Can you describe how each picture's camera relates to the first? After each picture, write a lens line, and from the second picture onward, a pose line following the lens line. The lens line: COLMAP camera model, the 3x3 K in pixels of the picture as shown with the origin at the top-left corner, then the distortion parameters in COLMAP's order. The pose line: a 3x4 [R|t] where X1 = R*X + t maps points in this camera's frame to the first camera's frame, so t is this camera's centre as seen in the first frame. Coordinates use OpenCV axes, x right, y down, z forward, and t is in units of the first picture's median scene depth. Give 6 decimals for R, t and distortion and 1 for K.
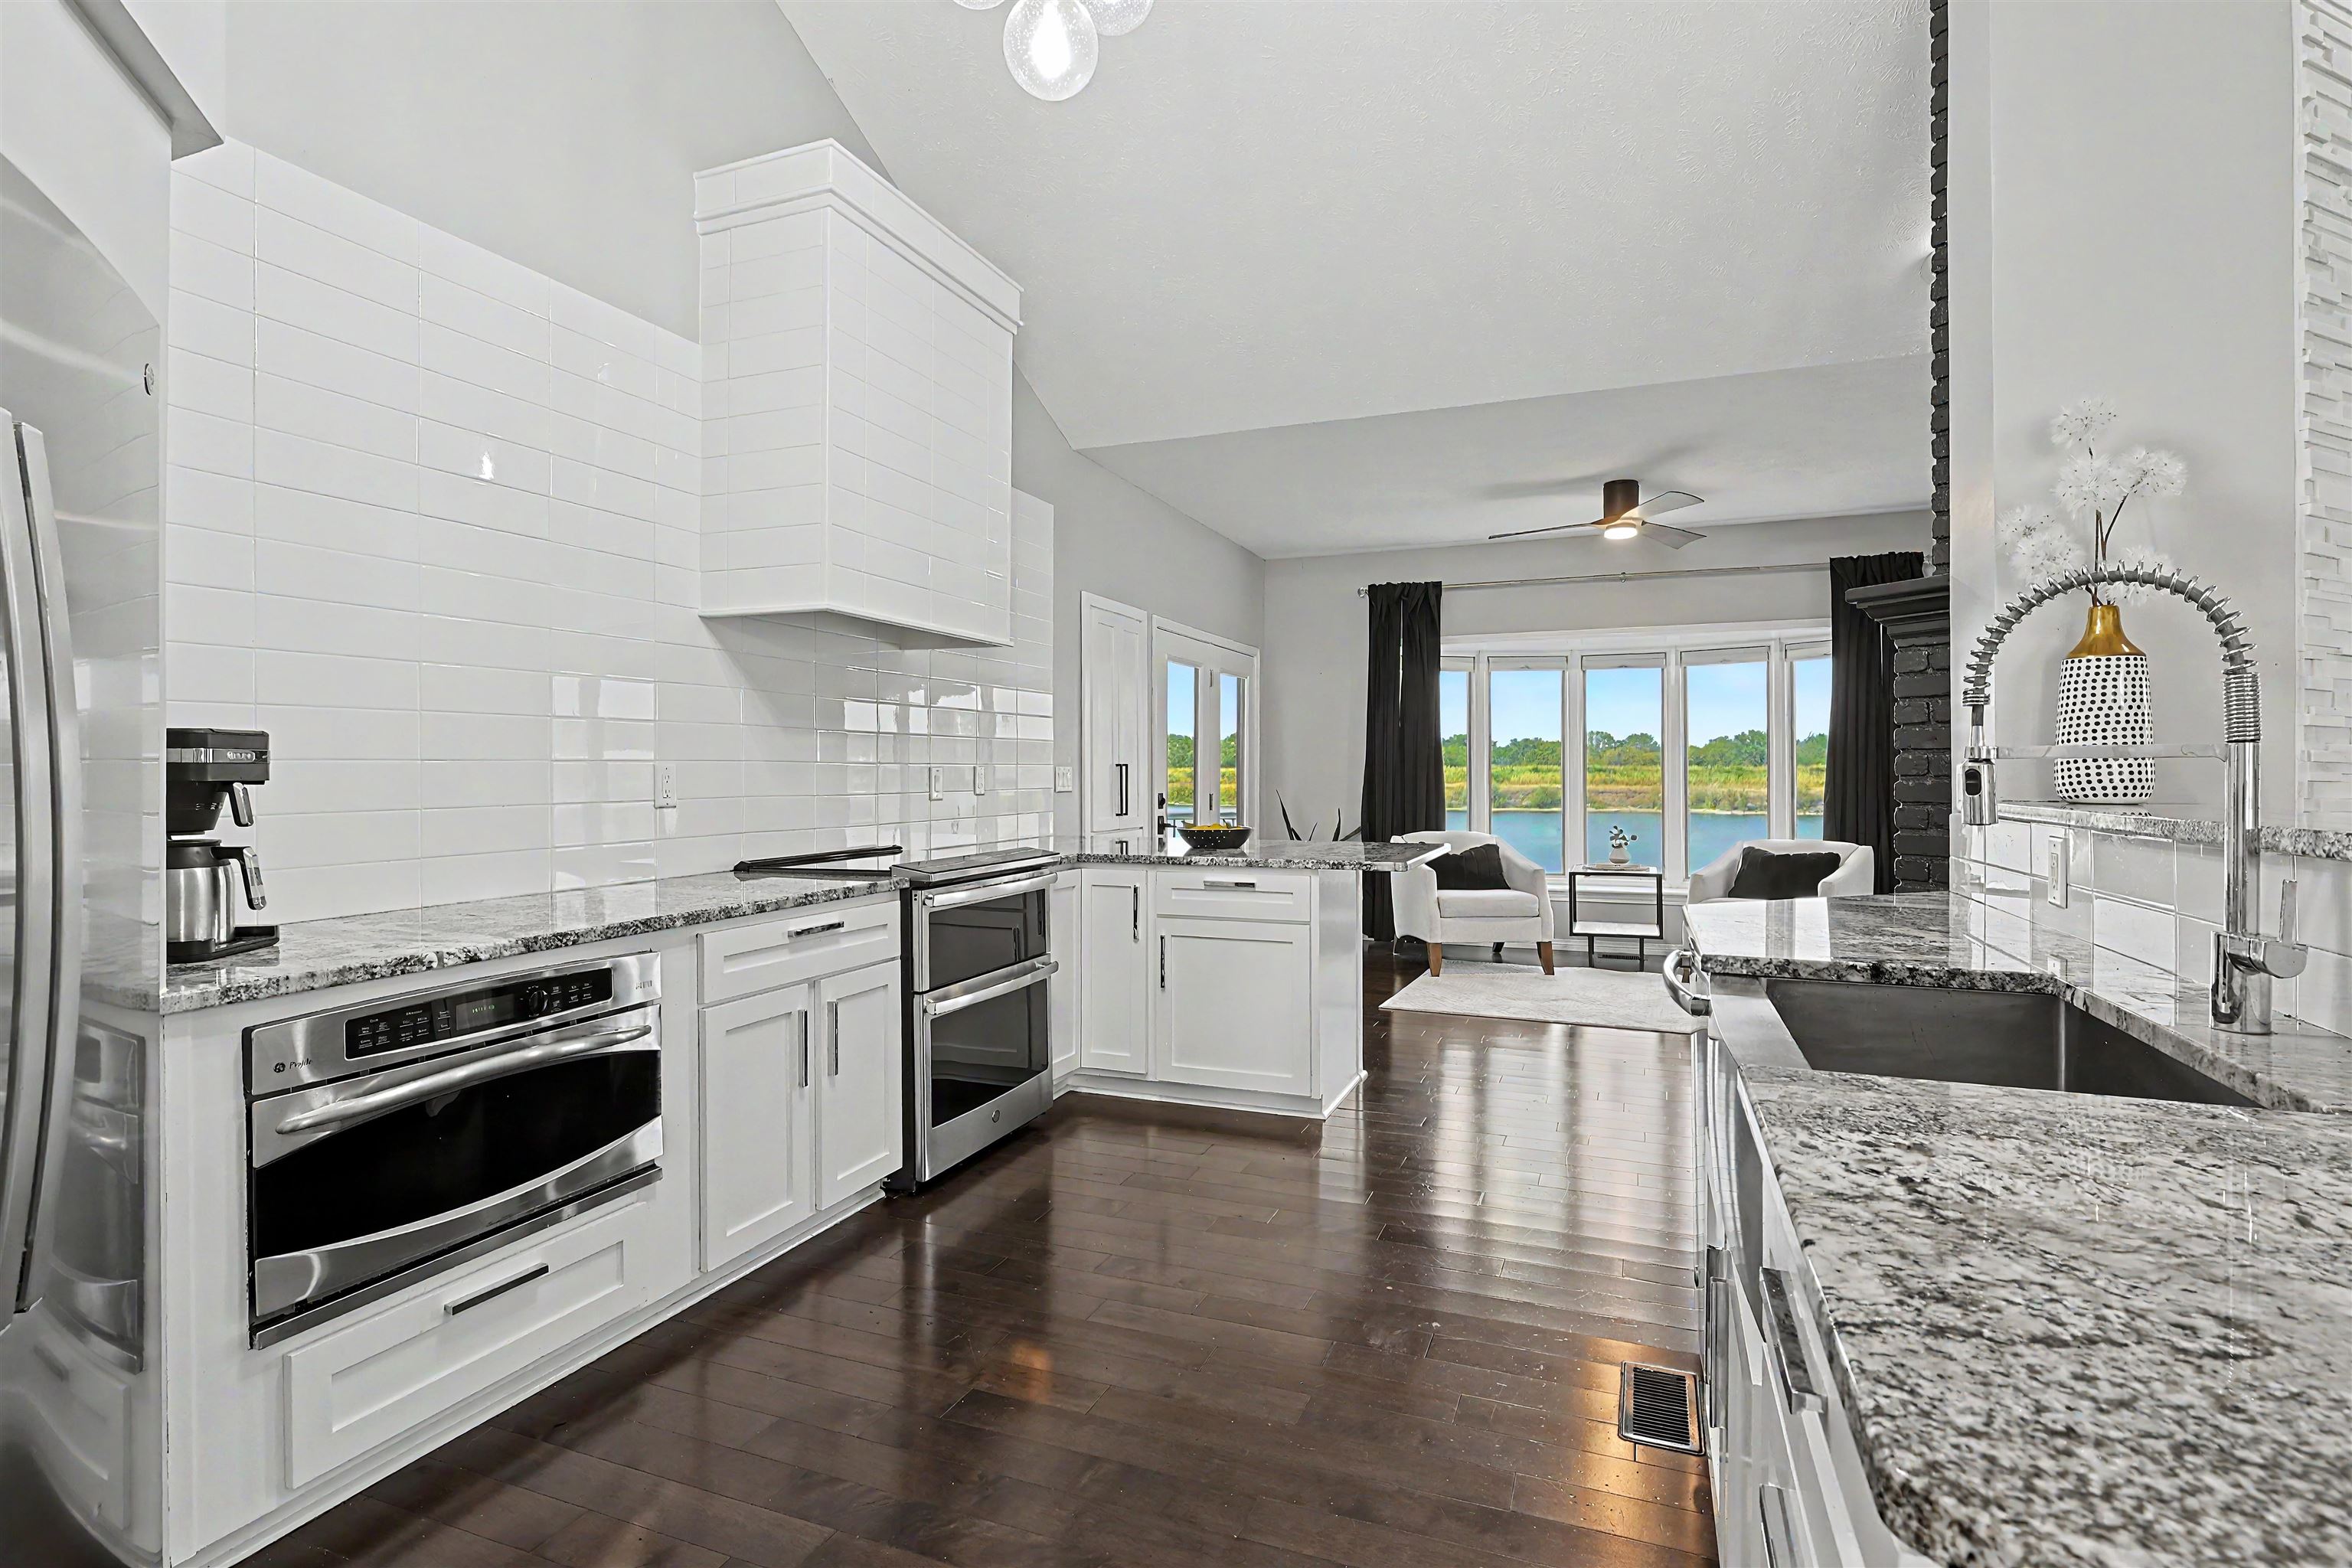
lens RADIAL K [[1126.5, 0, 1174.0], [0, 1126.5, 775.6], [0, 0, 1]] dist [-0.000565, -0.002021]
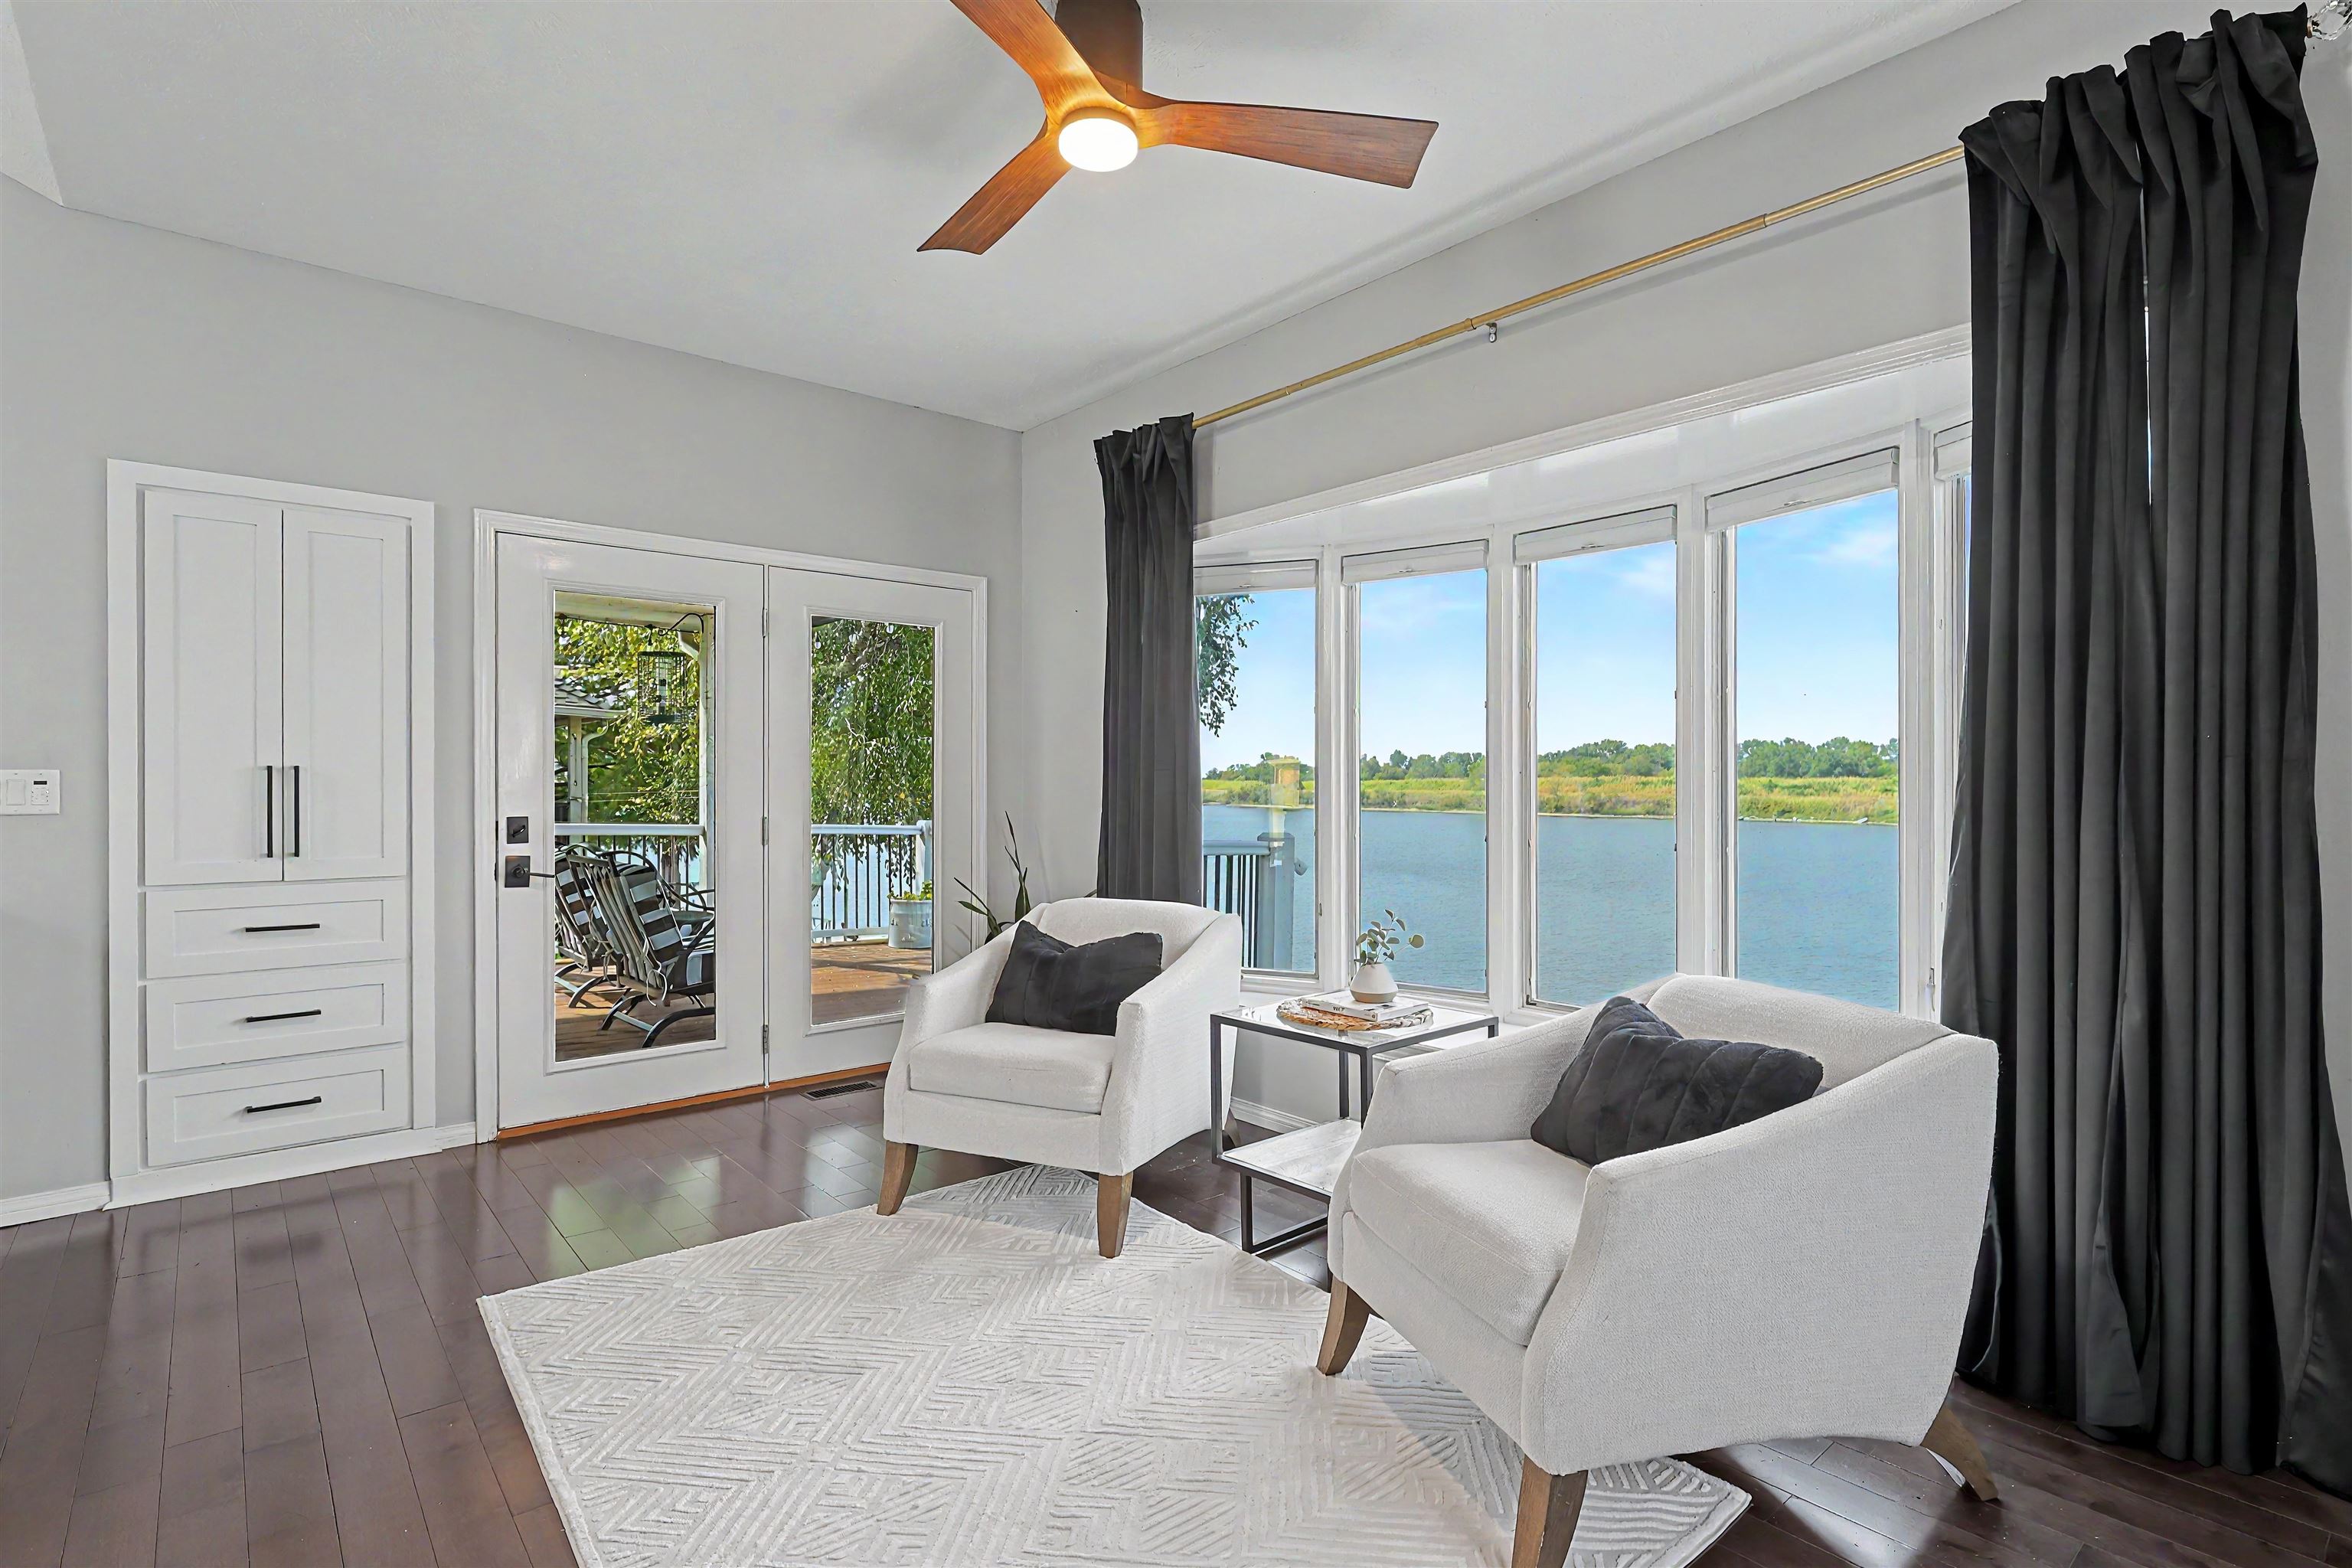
lens RADIAL K [[1126.5, 0, 1181.8], [0, 1126.5, 789.4], [0, 0, 1]] dist [-0.000565, -0.002021]
pose [[0.892289, 0.003444, -0.451451, 0.591592], [-0.002865, 0.999994, 0.001966, -0.001229], [0.451455, -0.000461, 0.892294, 0.690397]]
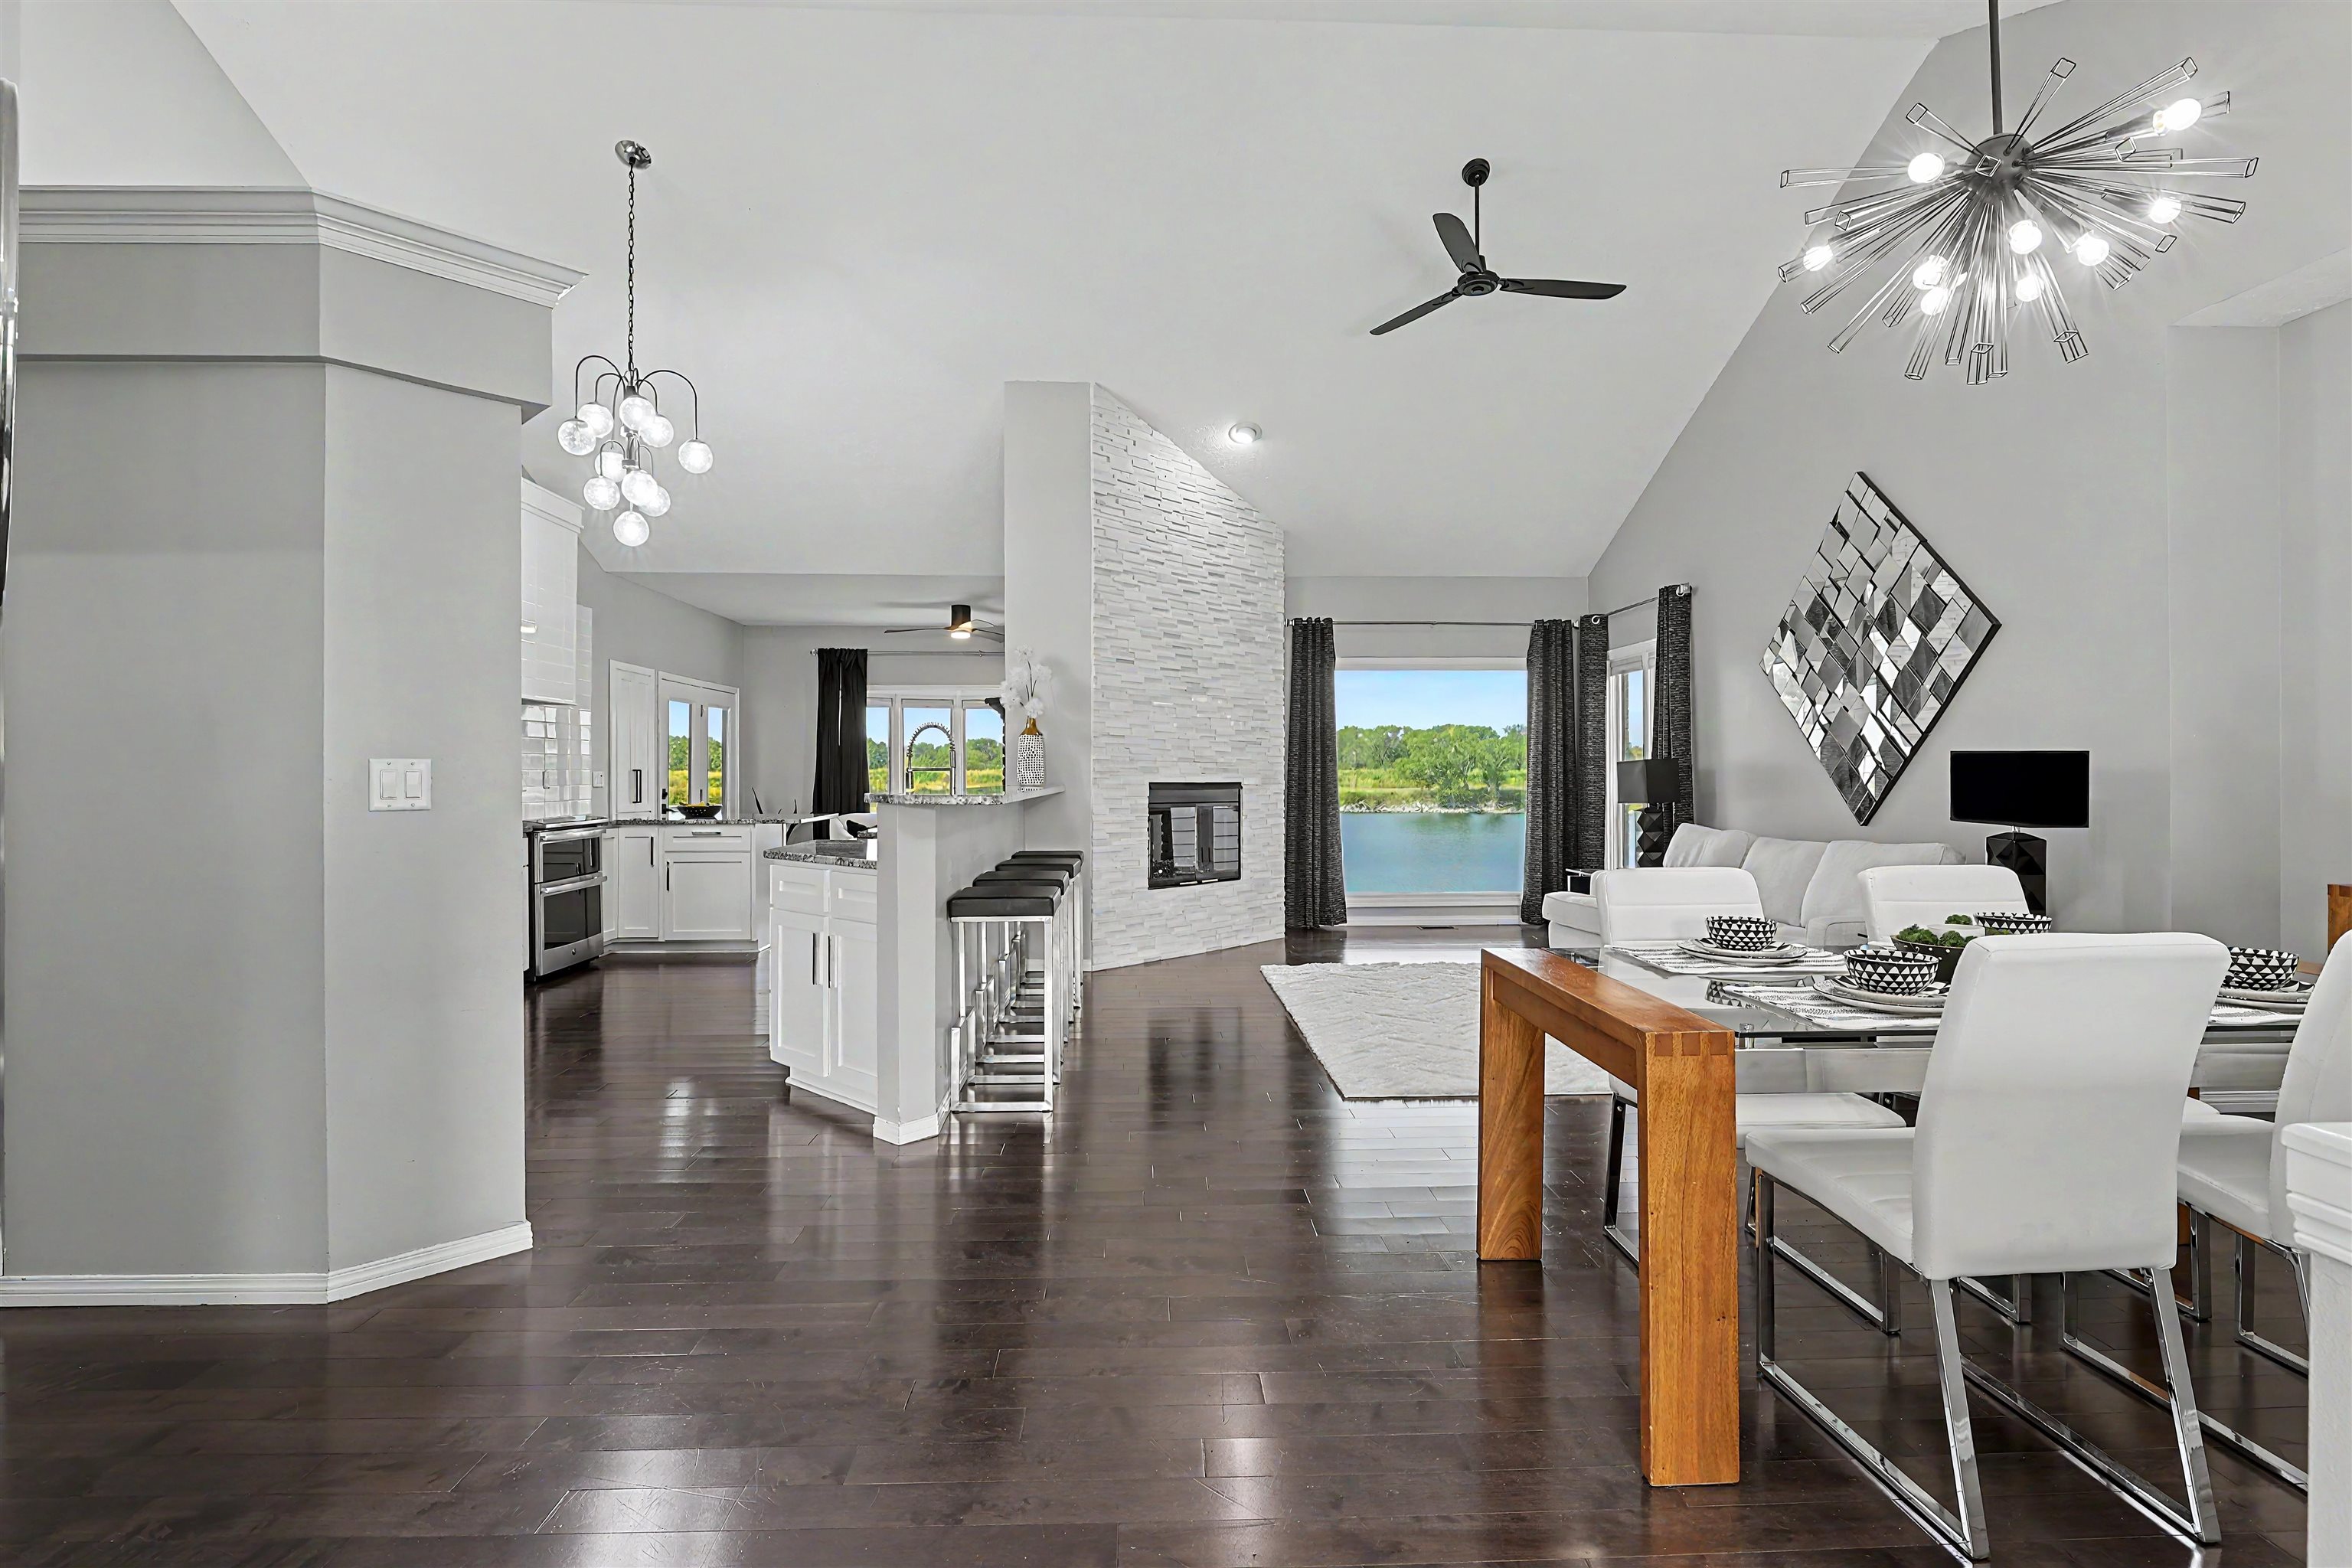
lens RADIAL K [[1126.5, 0, 1188.3], [0, 1126.5, 771.5], [0, 0, 1]] dist [-0.000565, -0.002021]
pose [[0.908975, 0.000510, 0.416850, -0.002845], [0.001496, 0.999989, -0.004484, 0.000687], [-0.416848, 0.004700, 0.908964, -0.716046]]
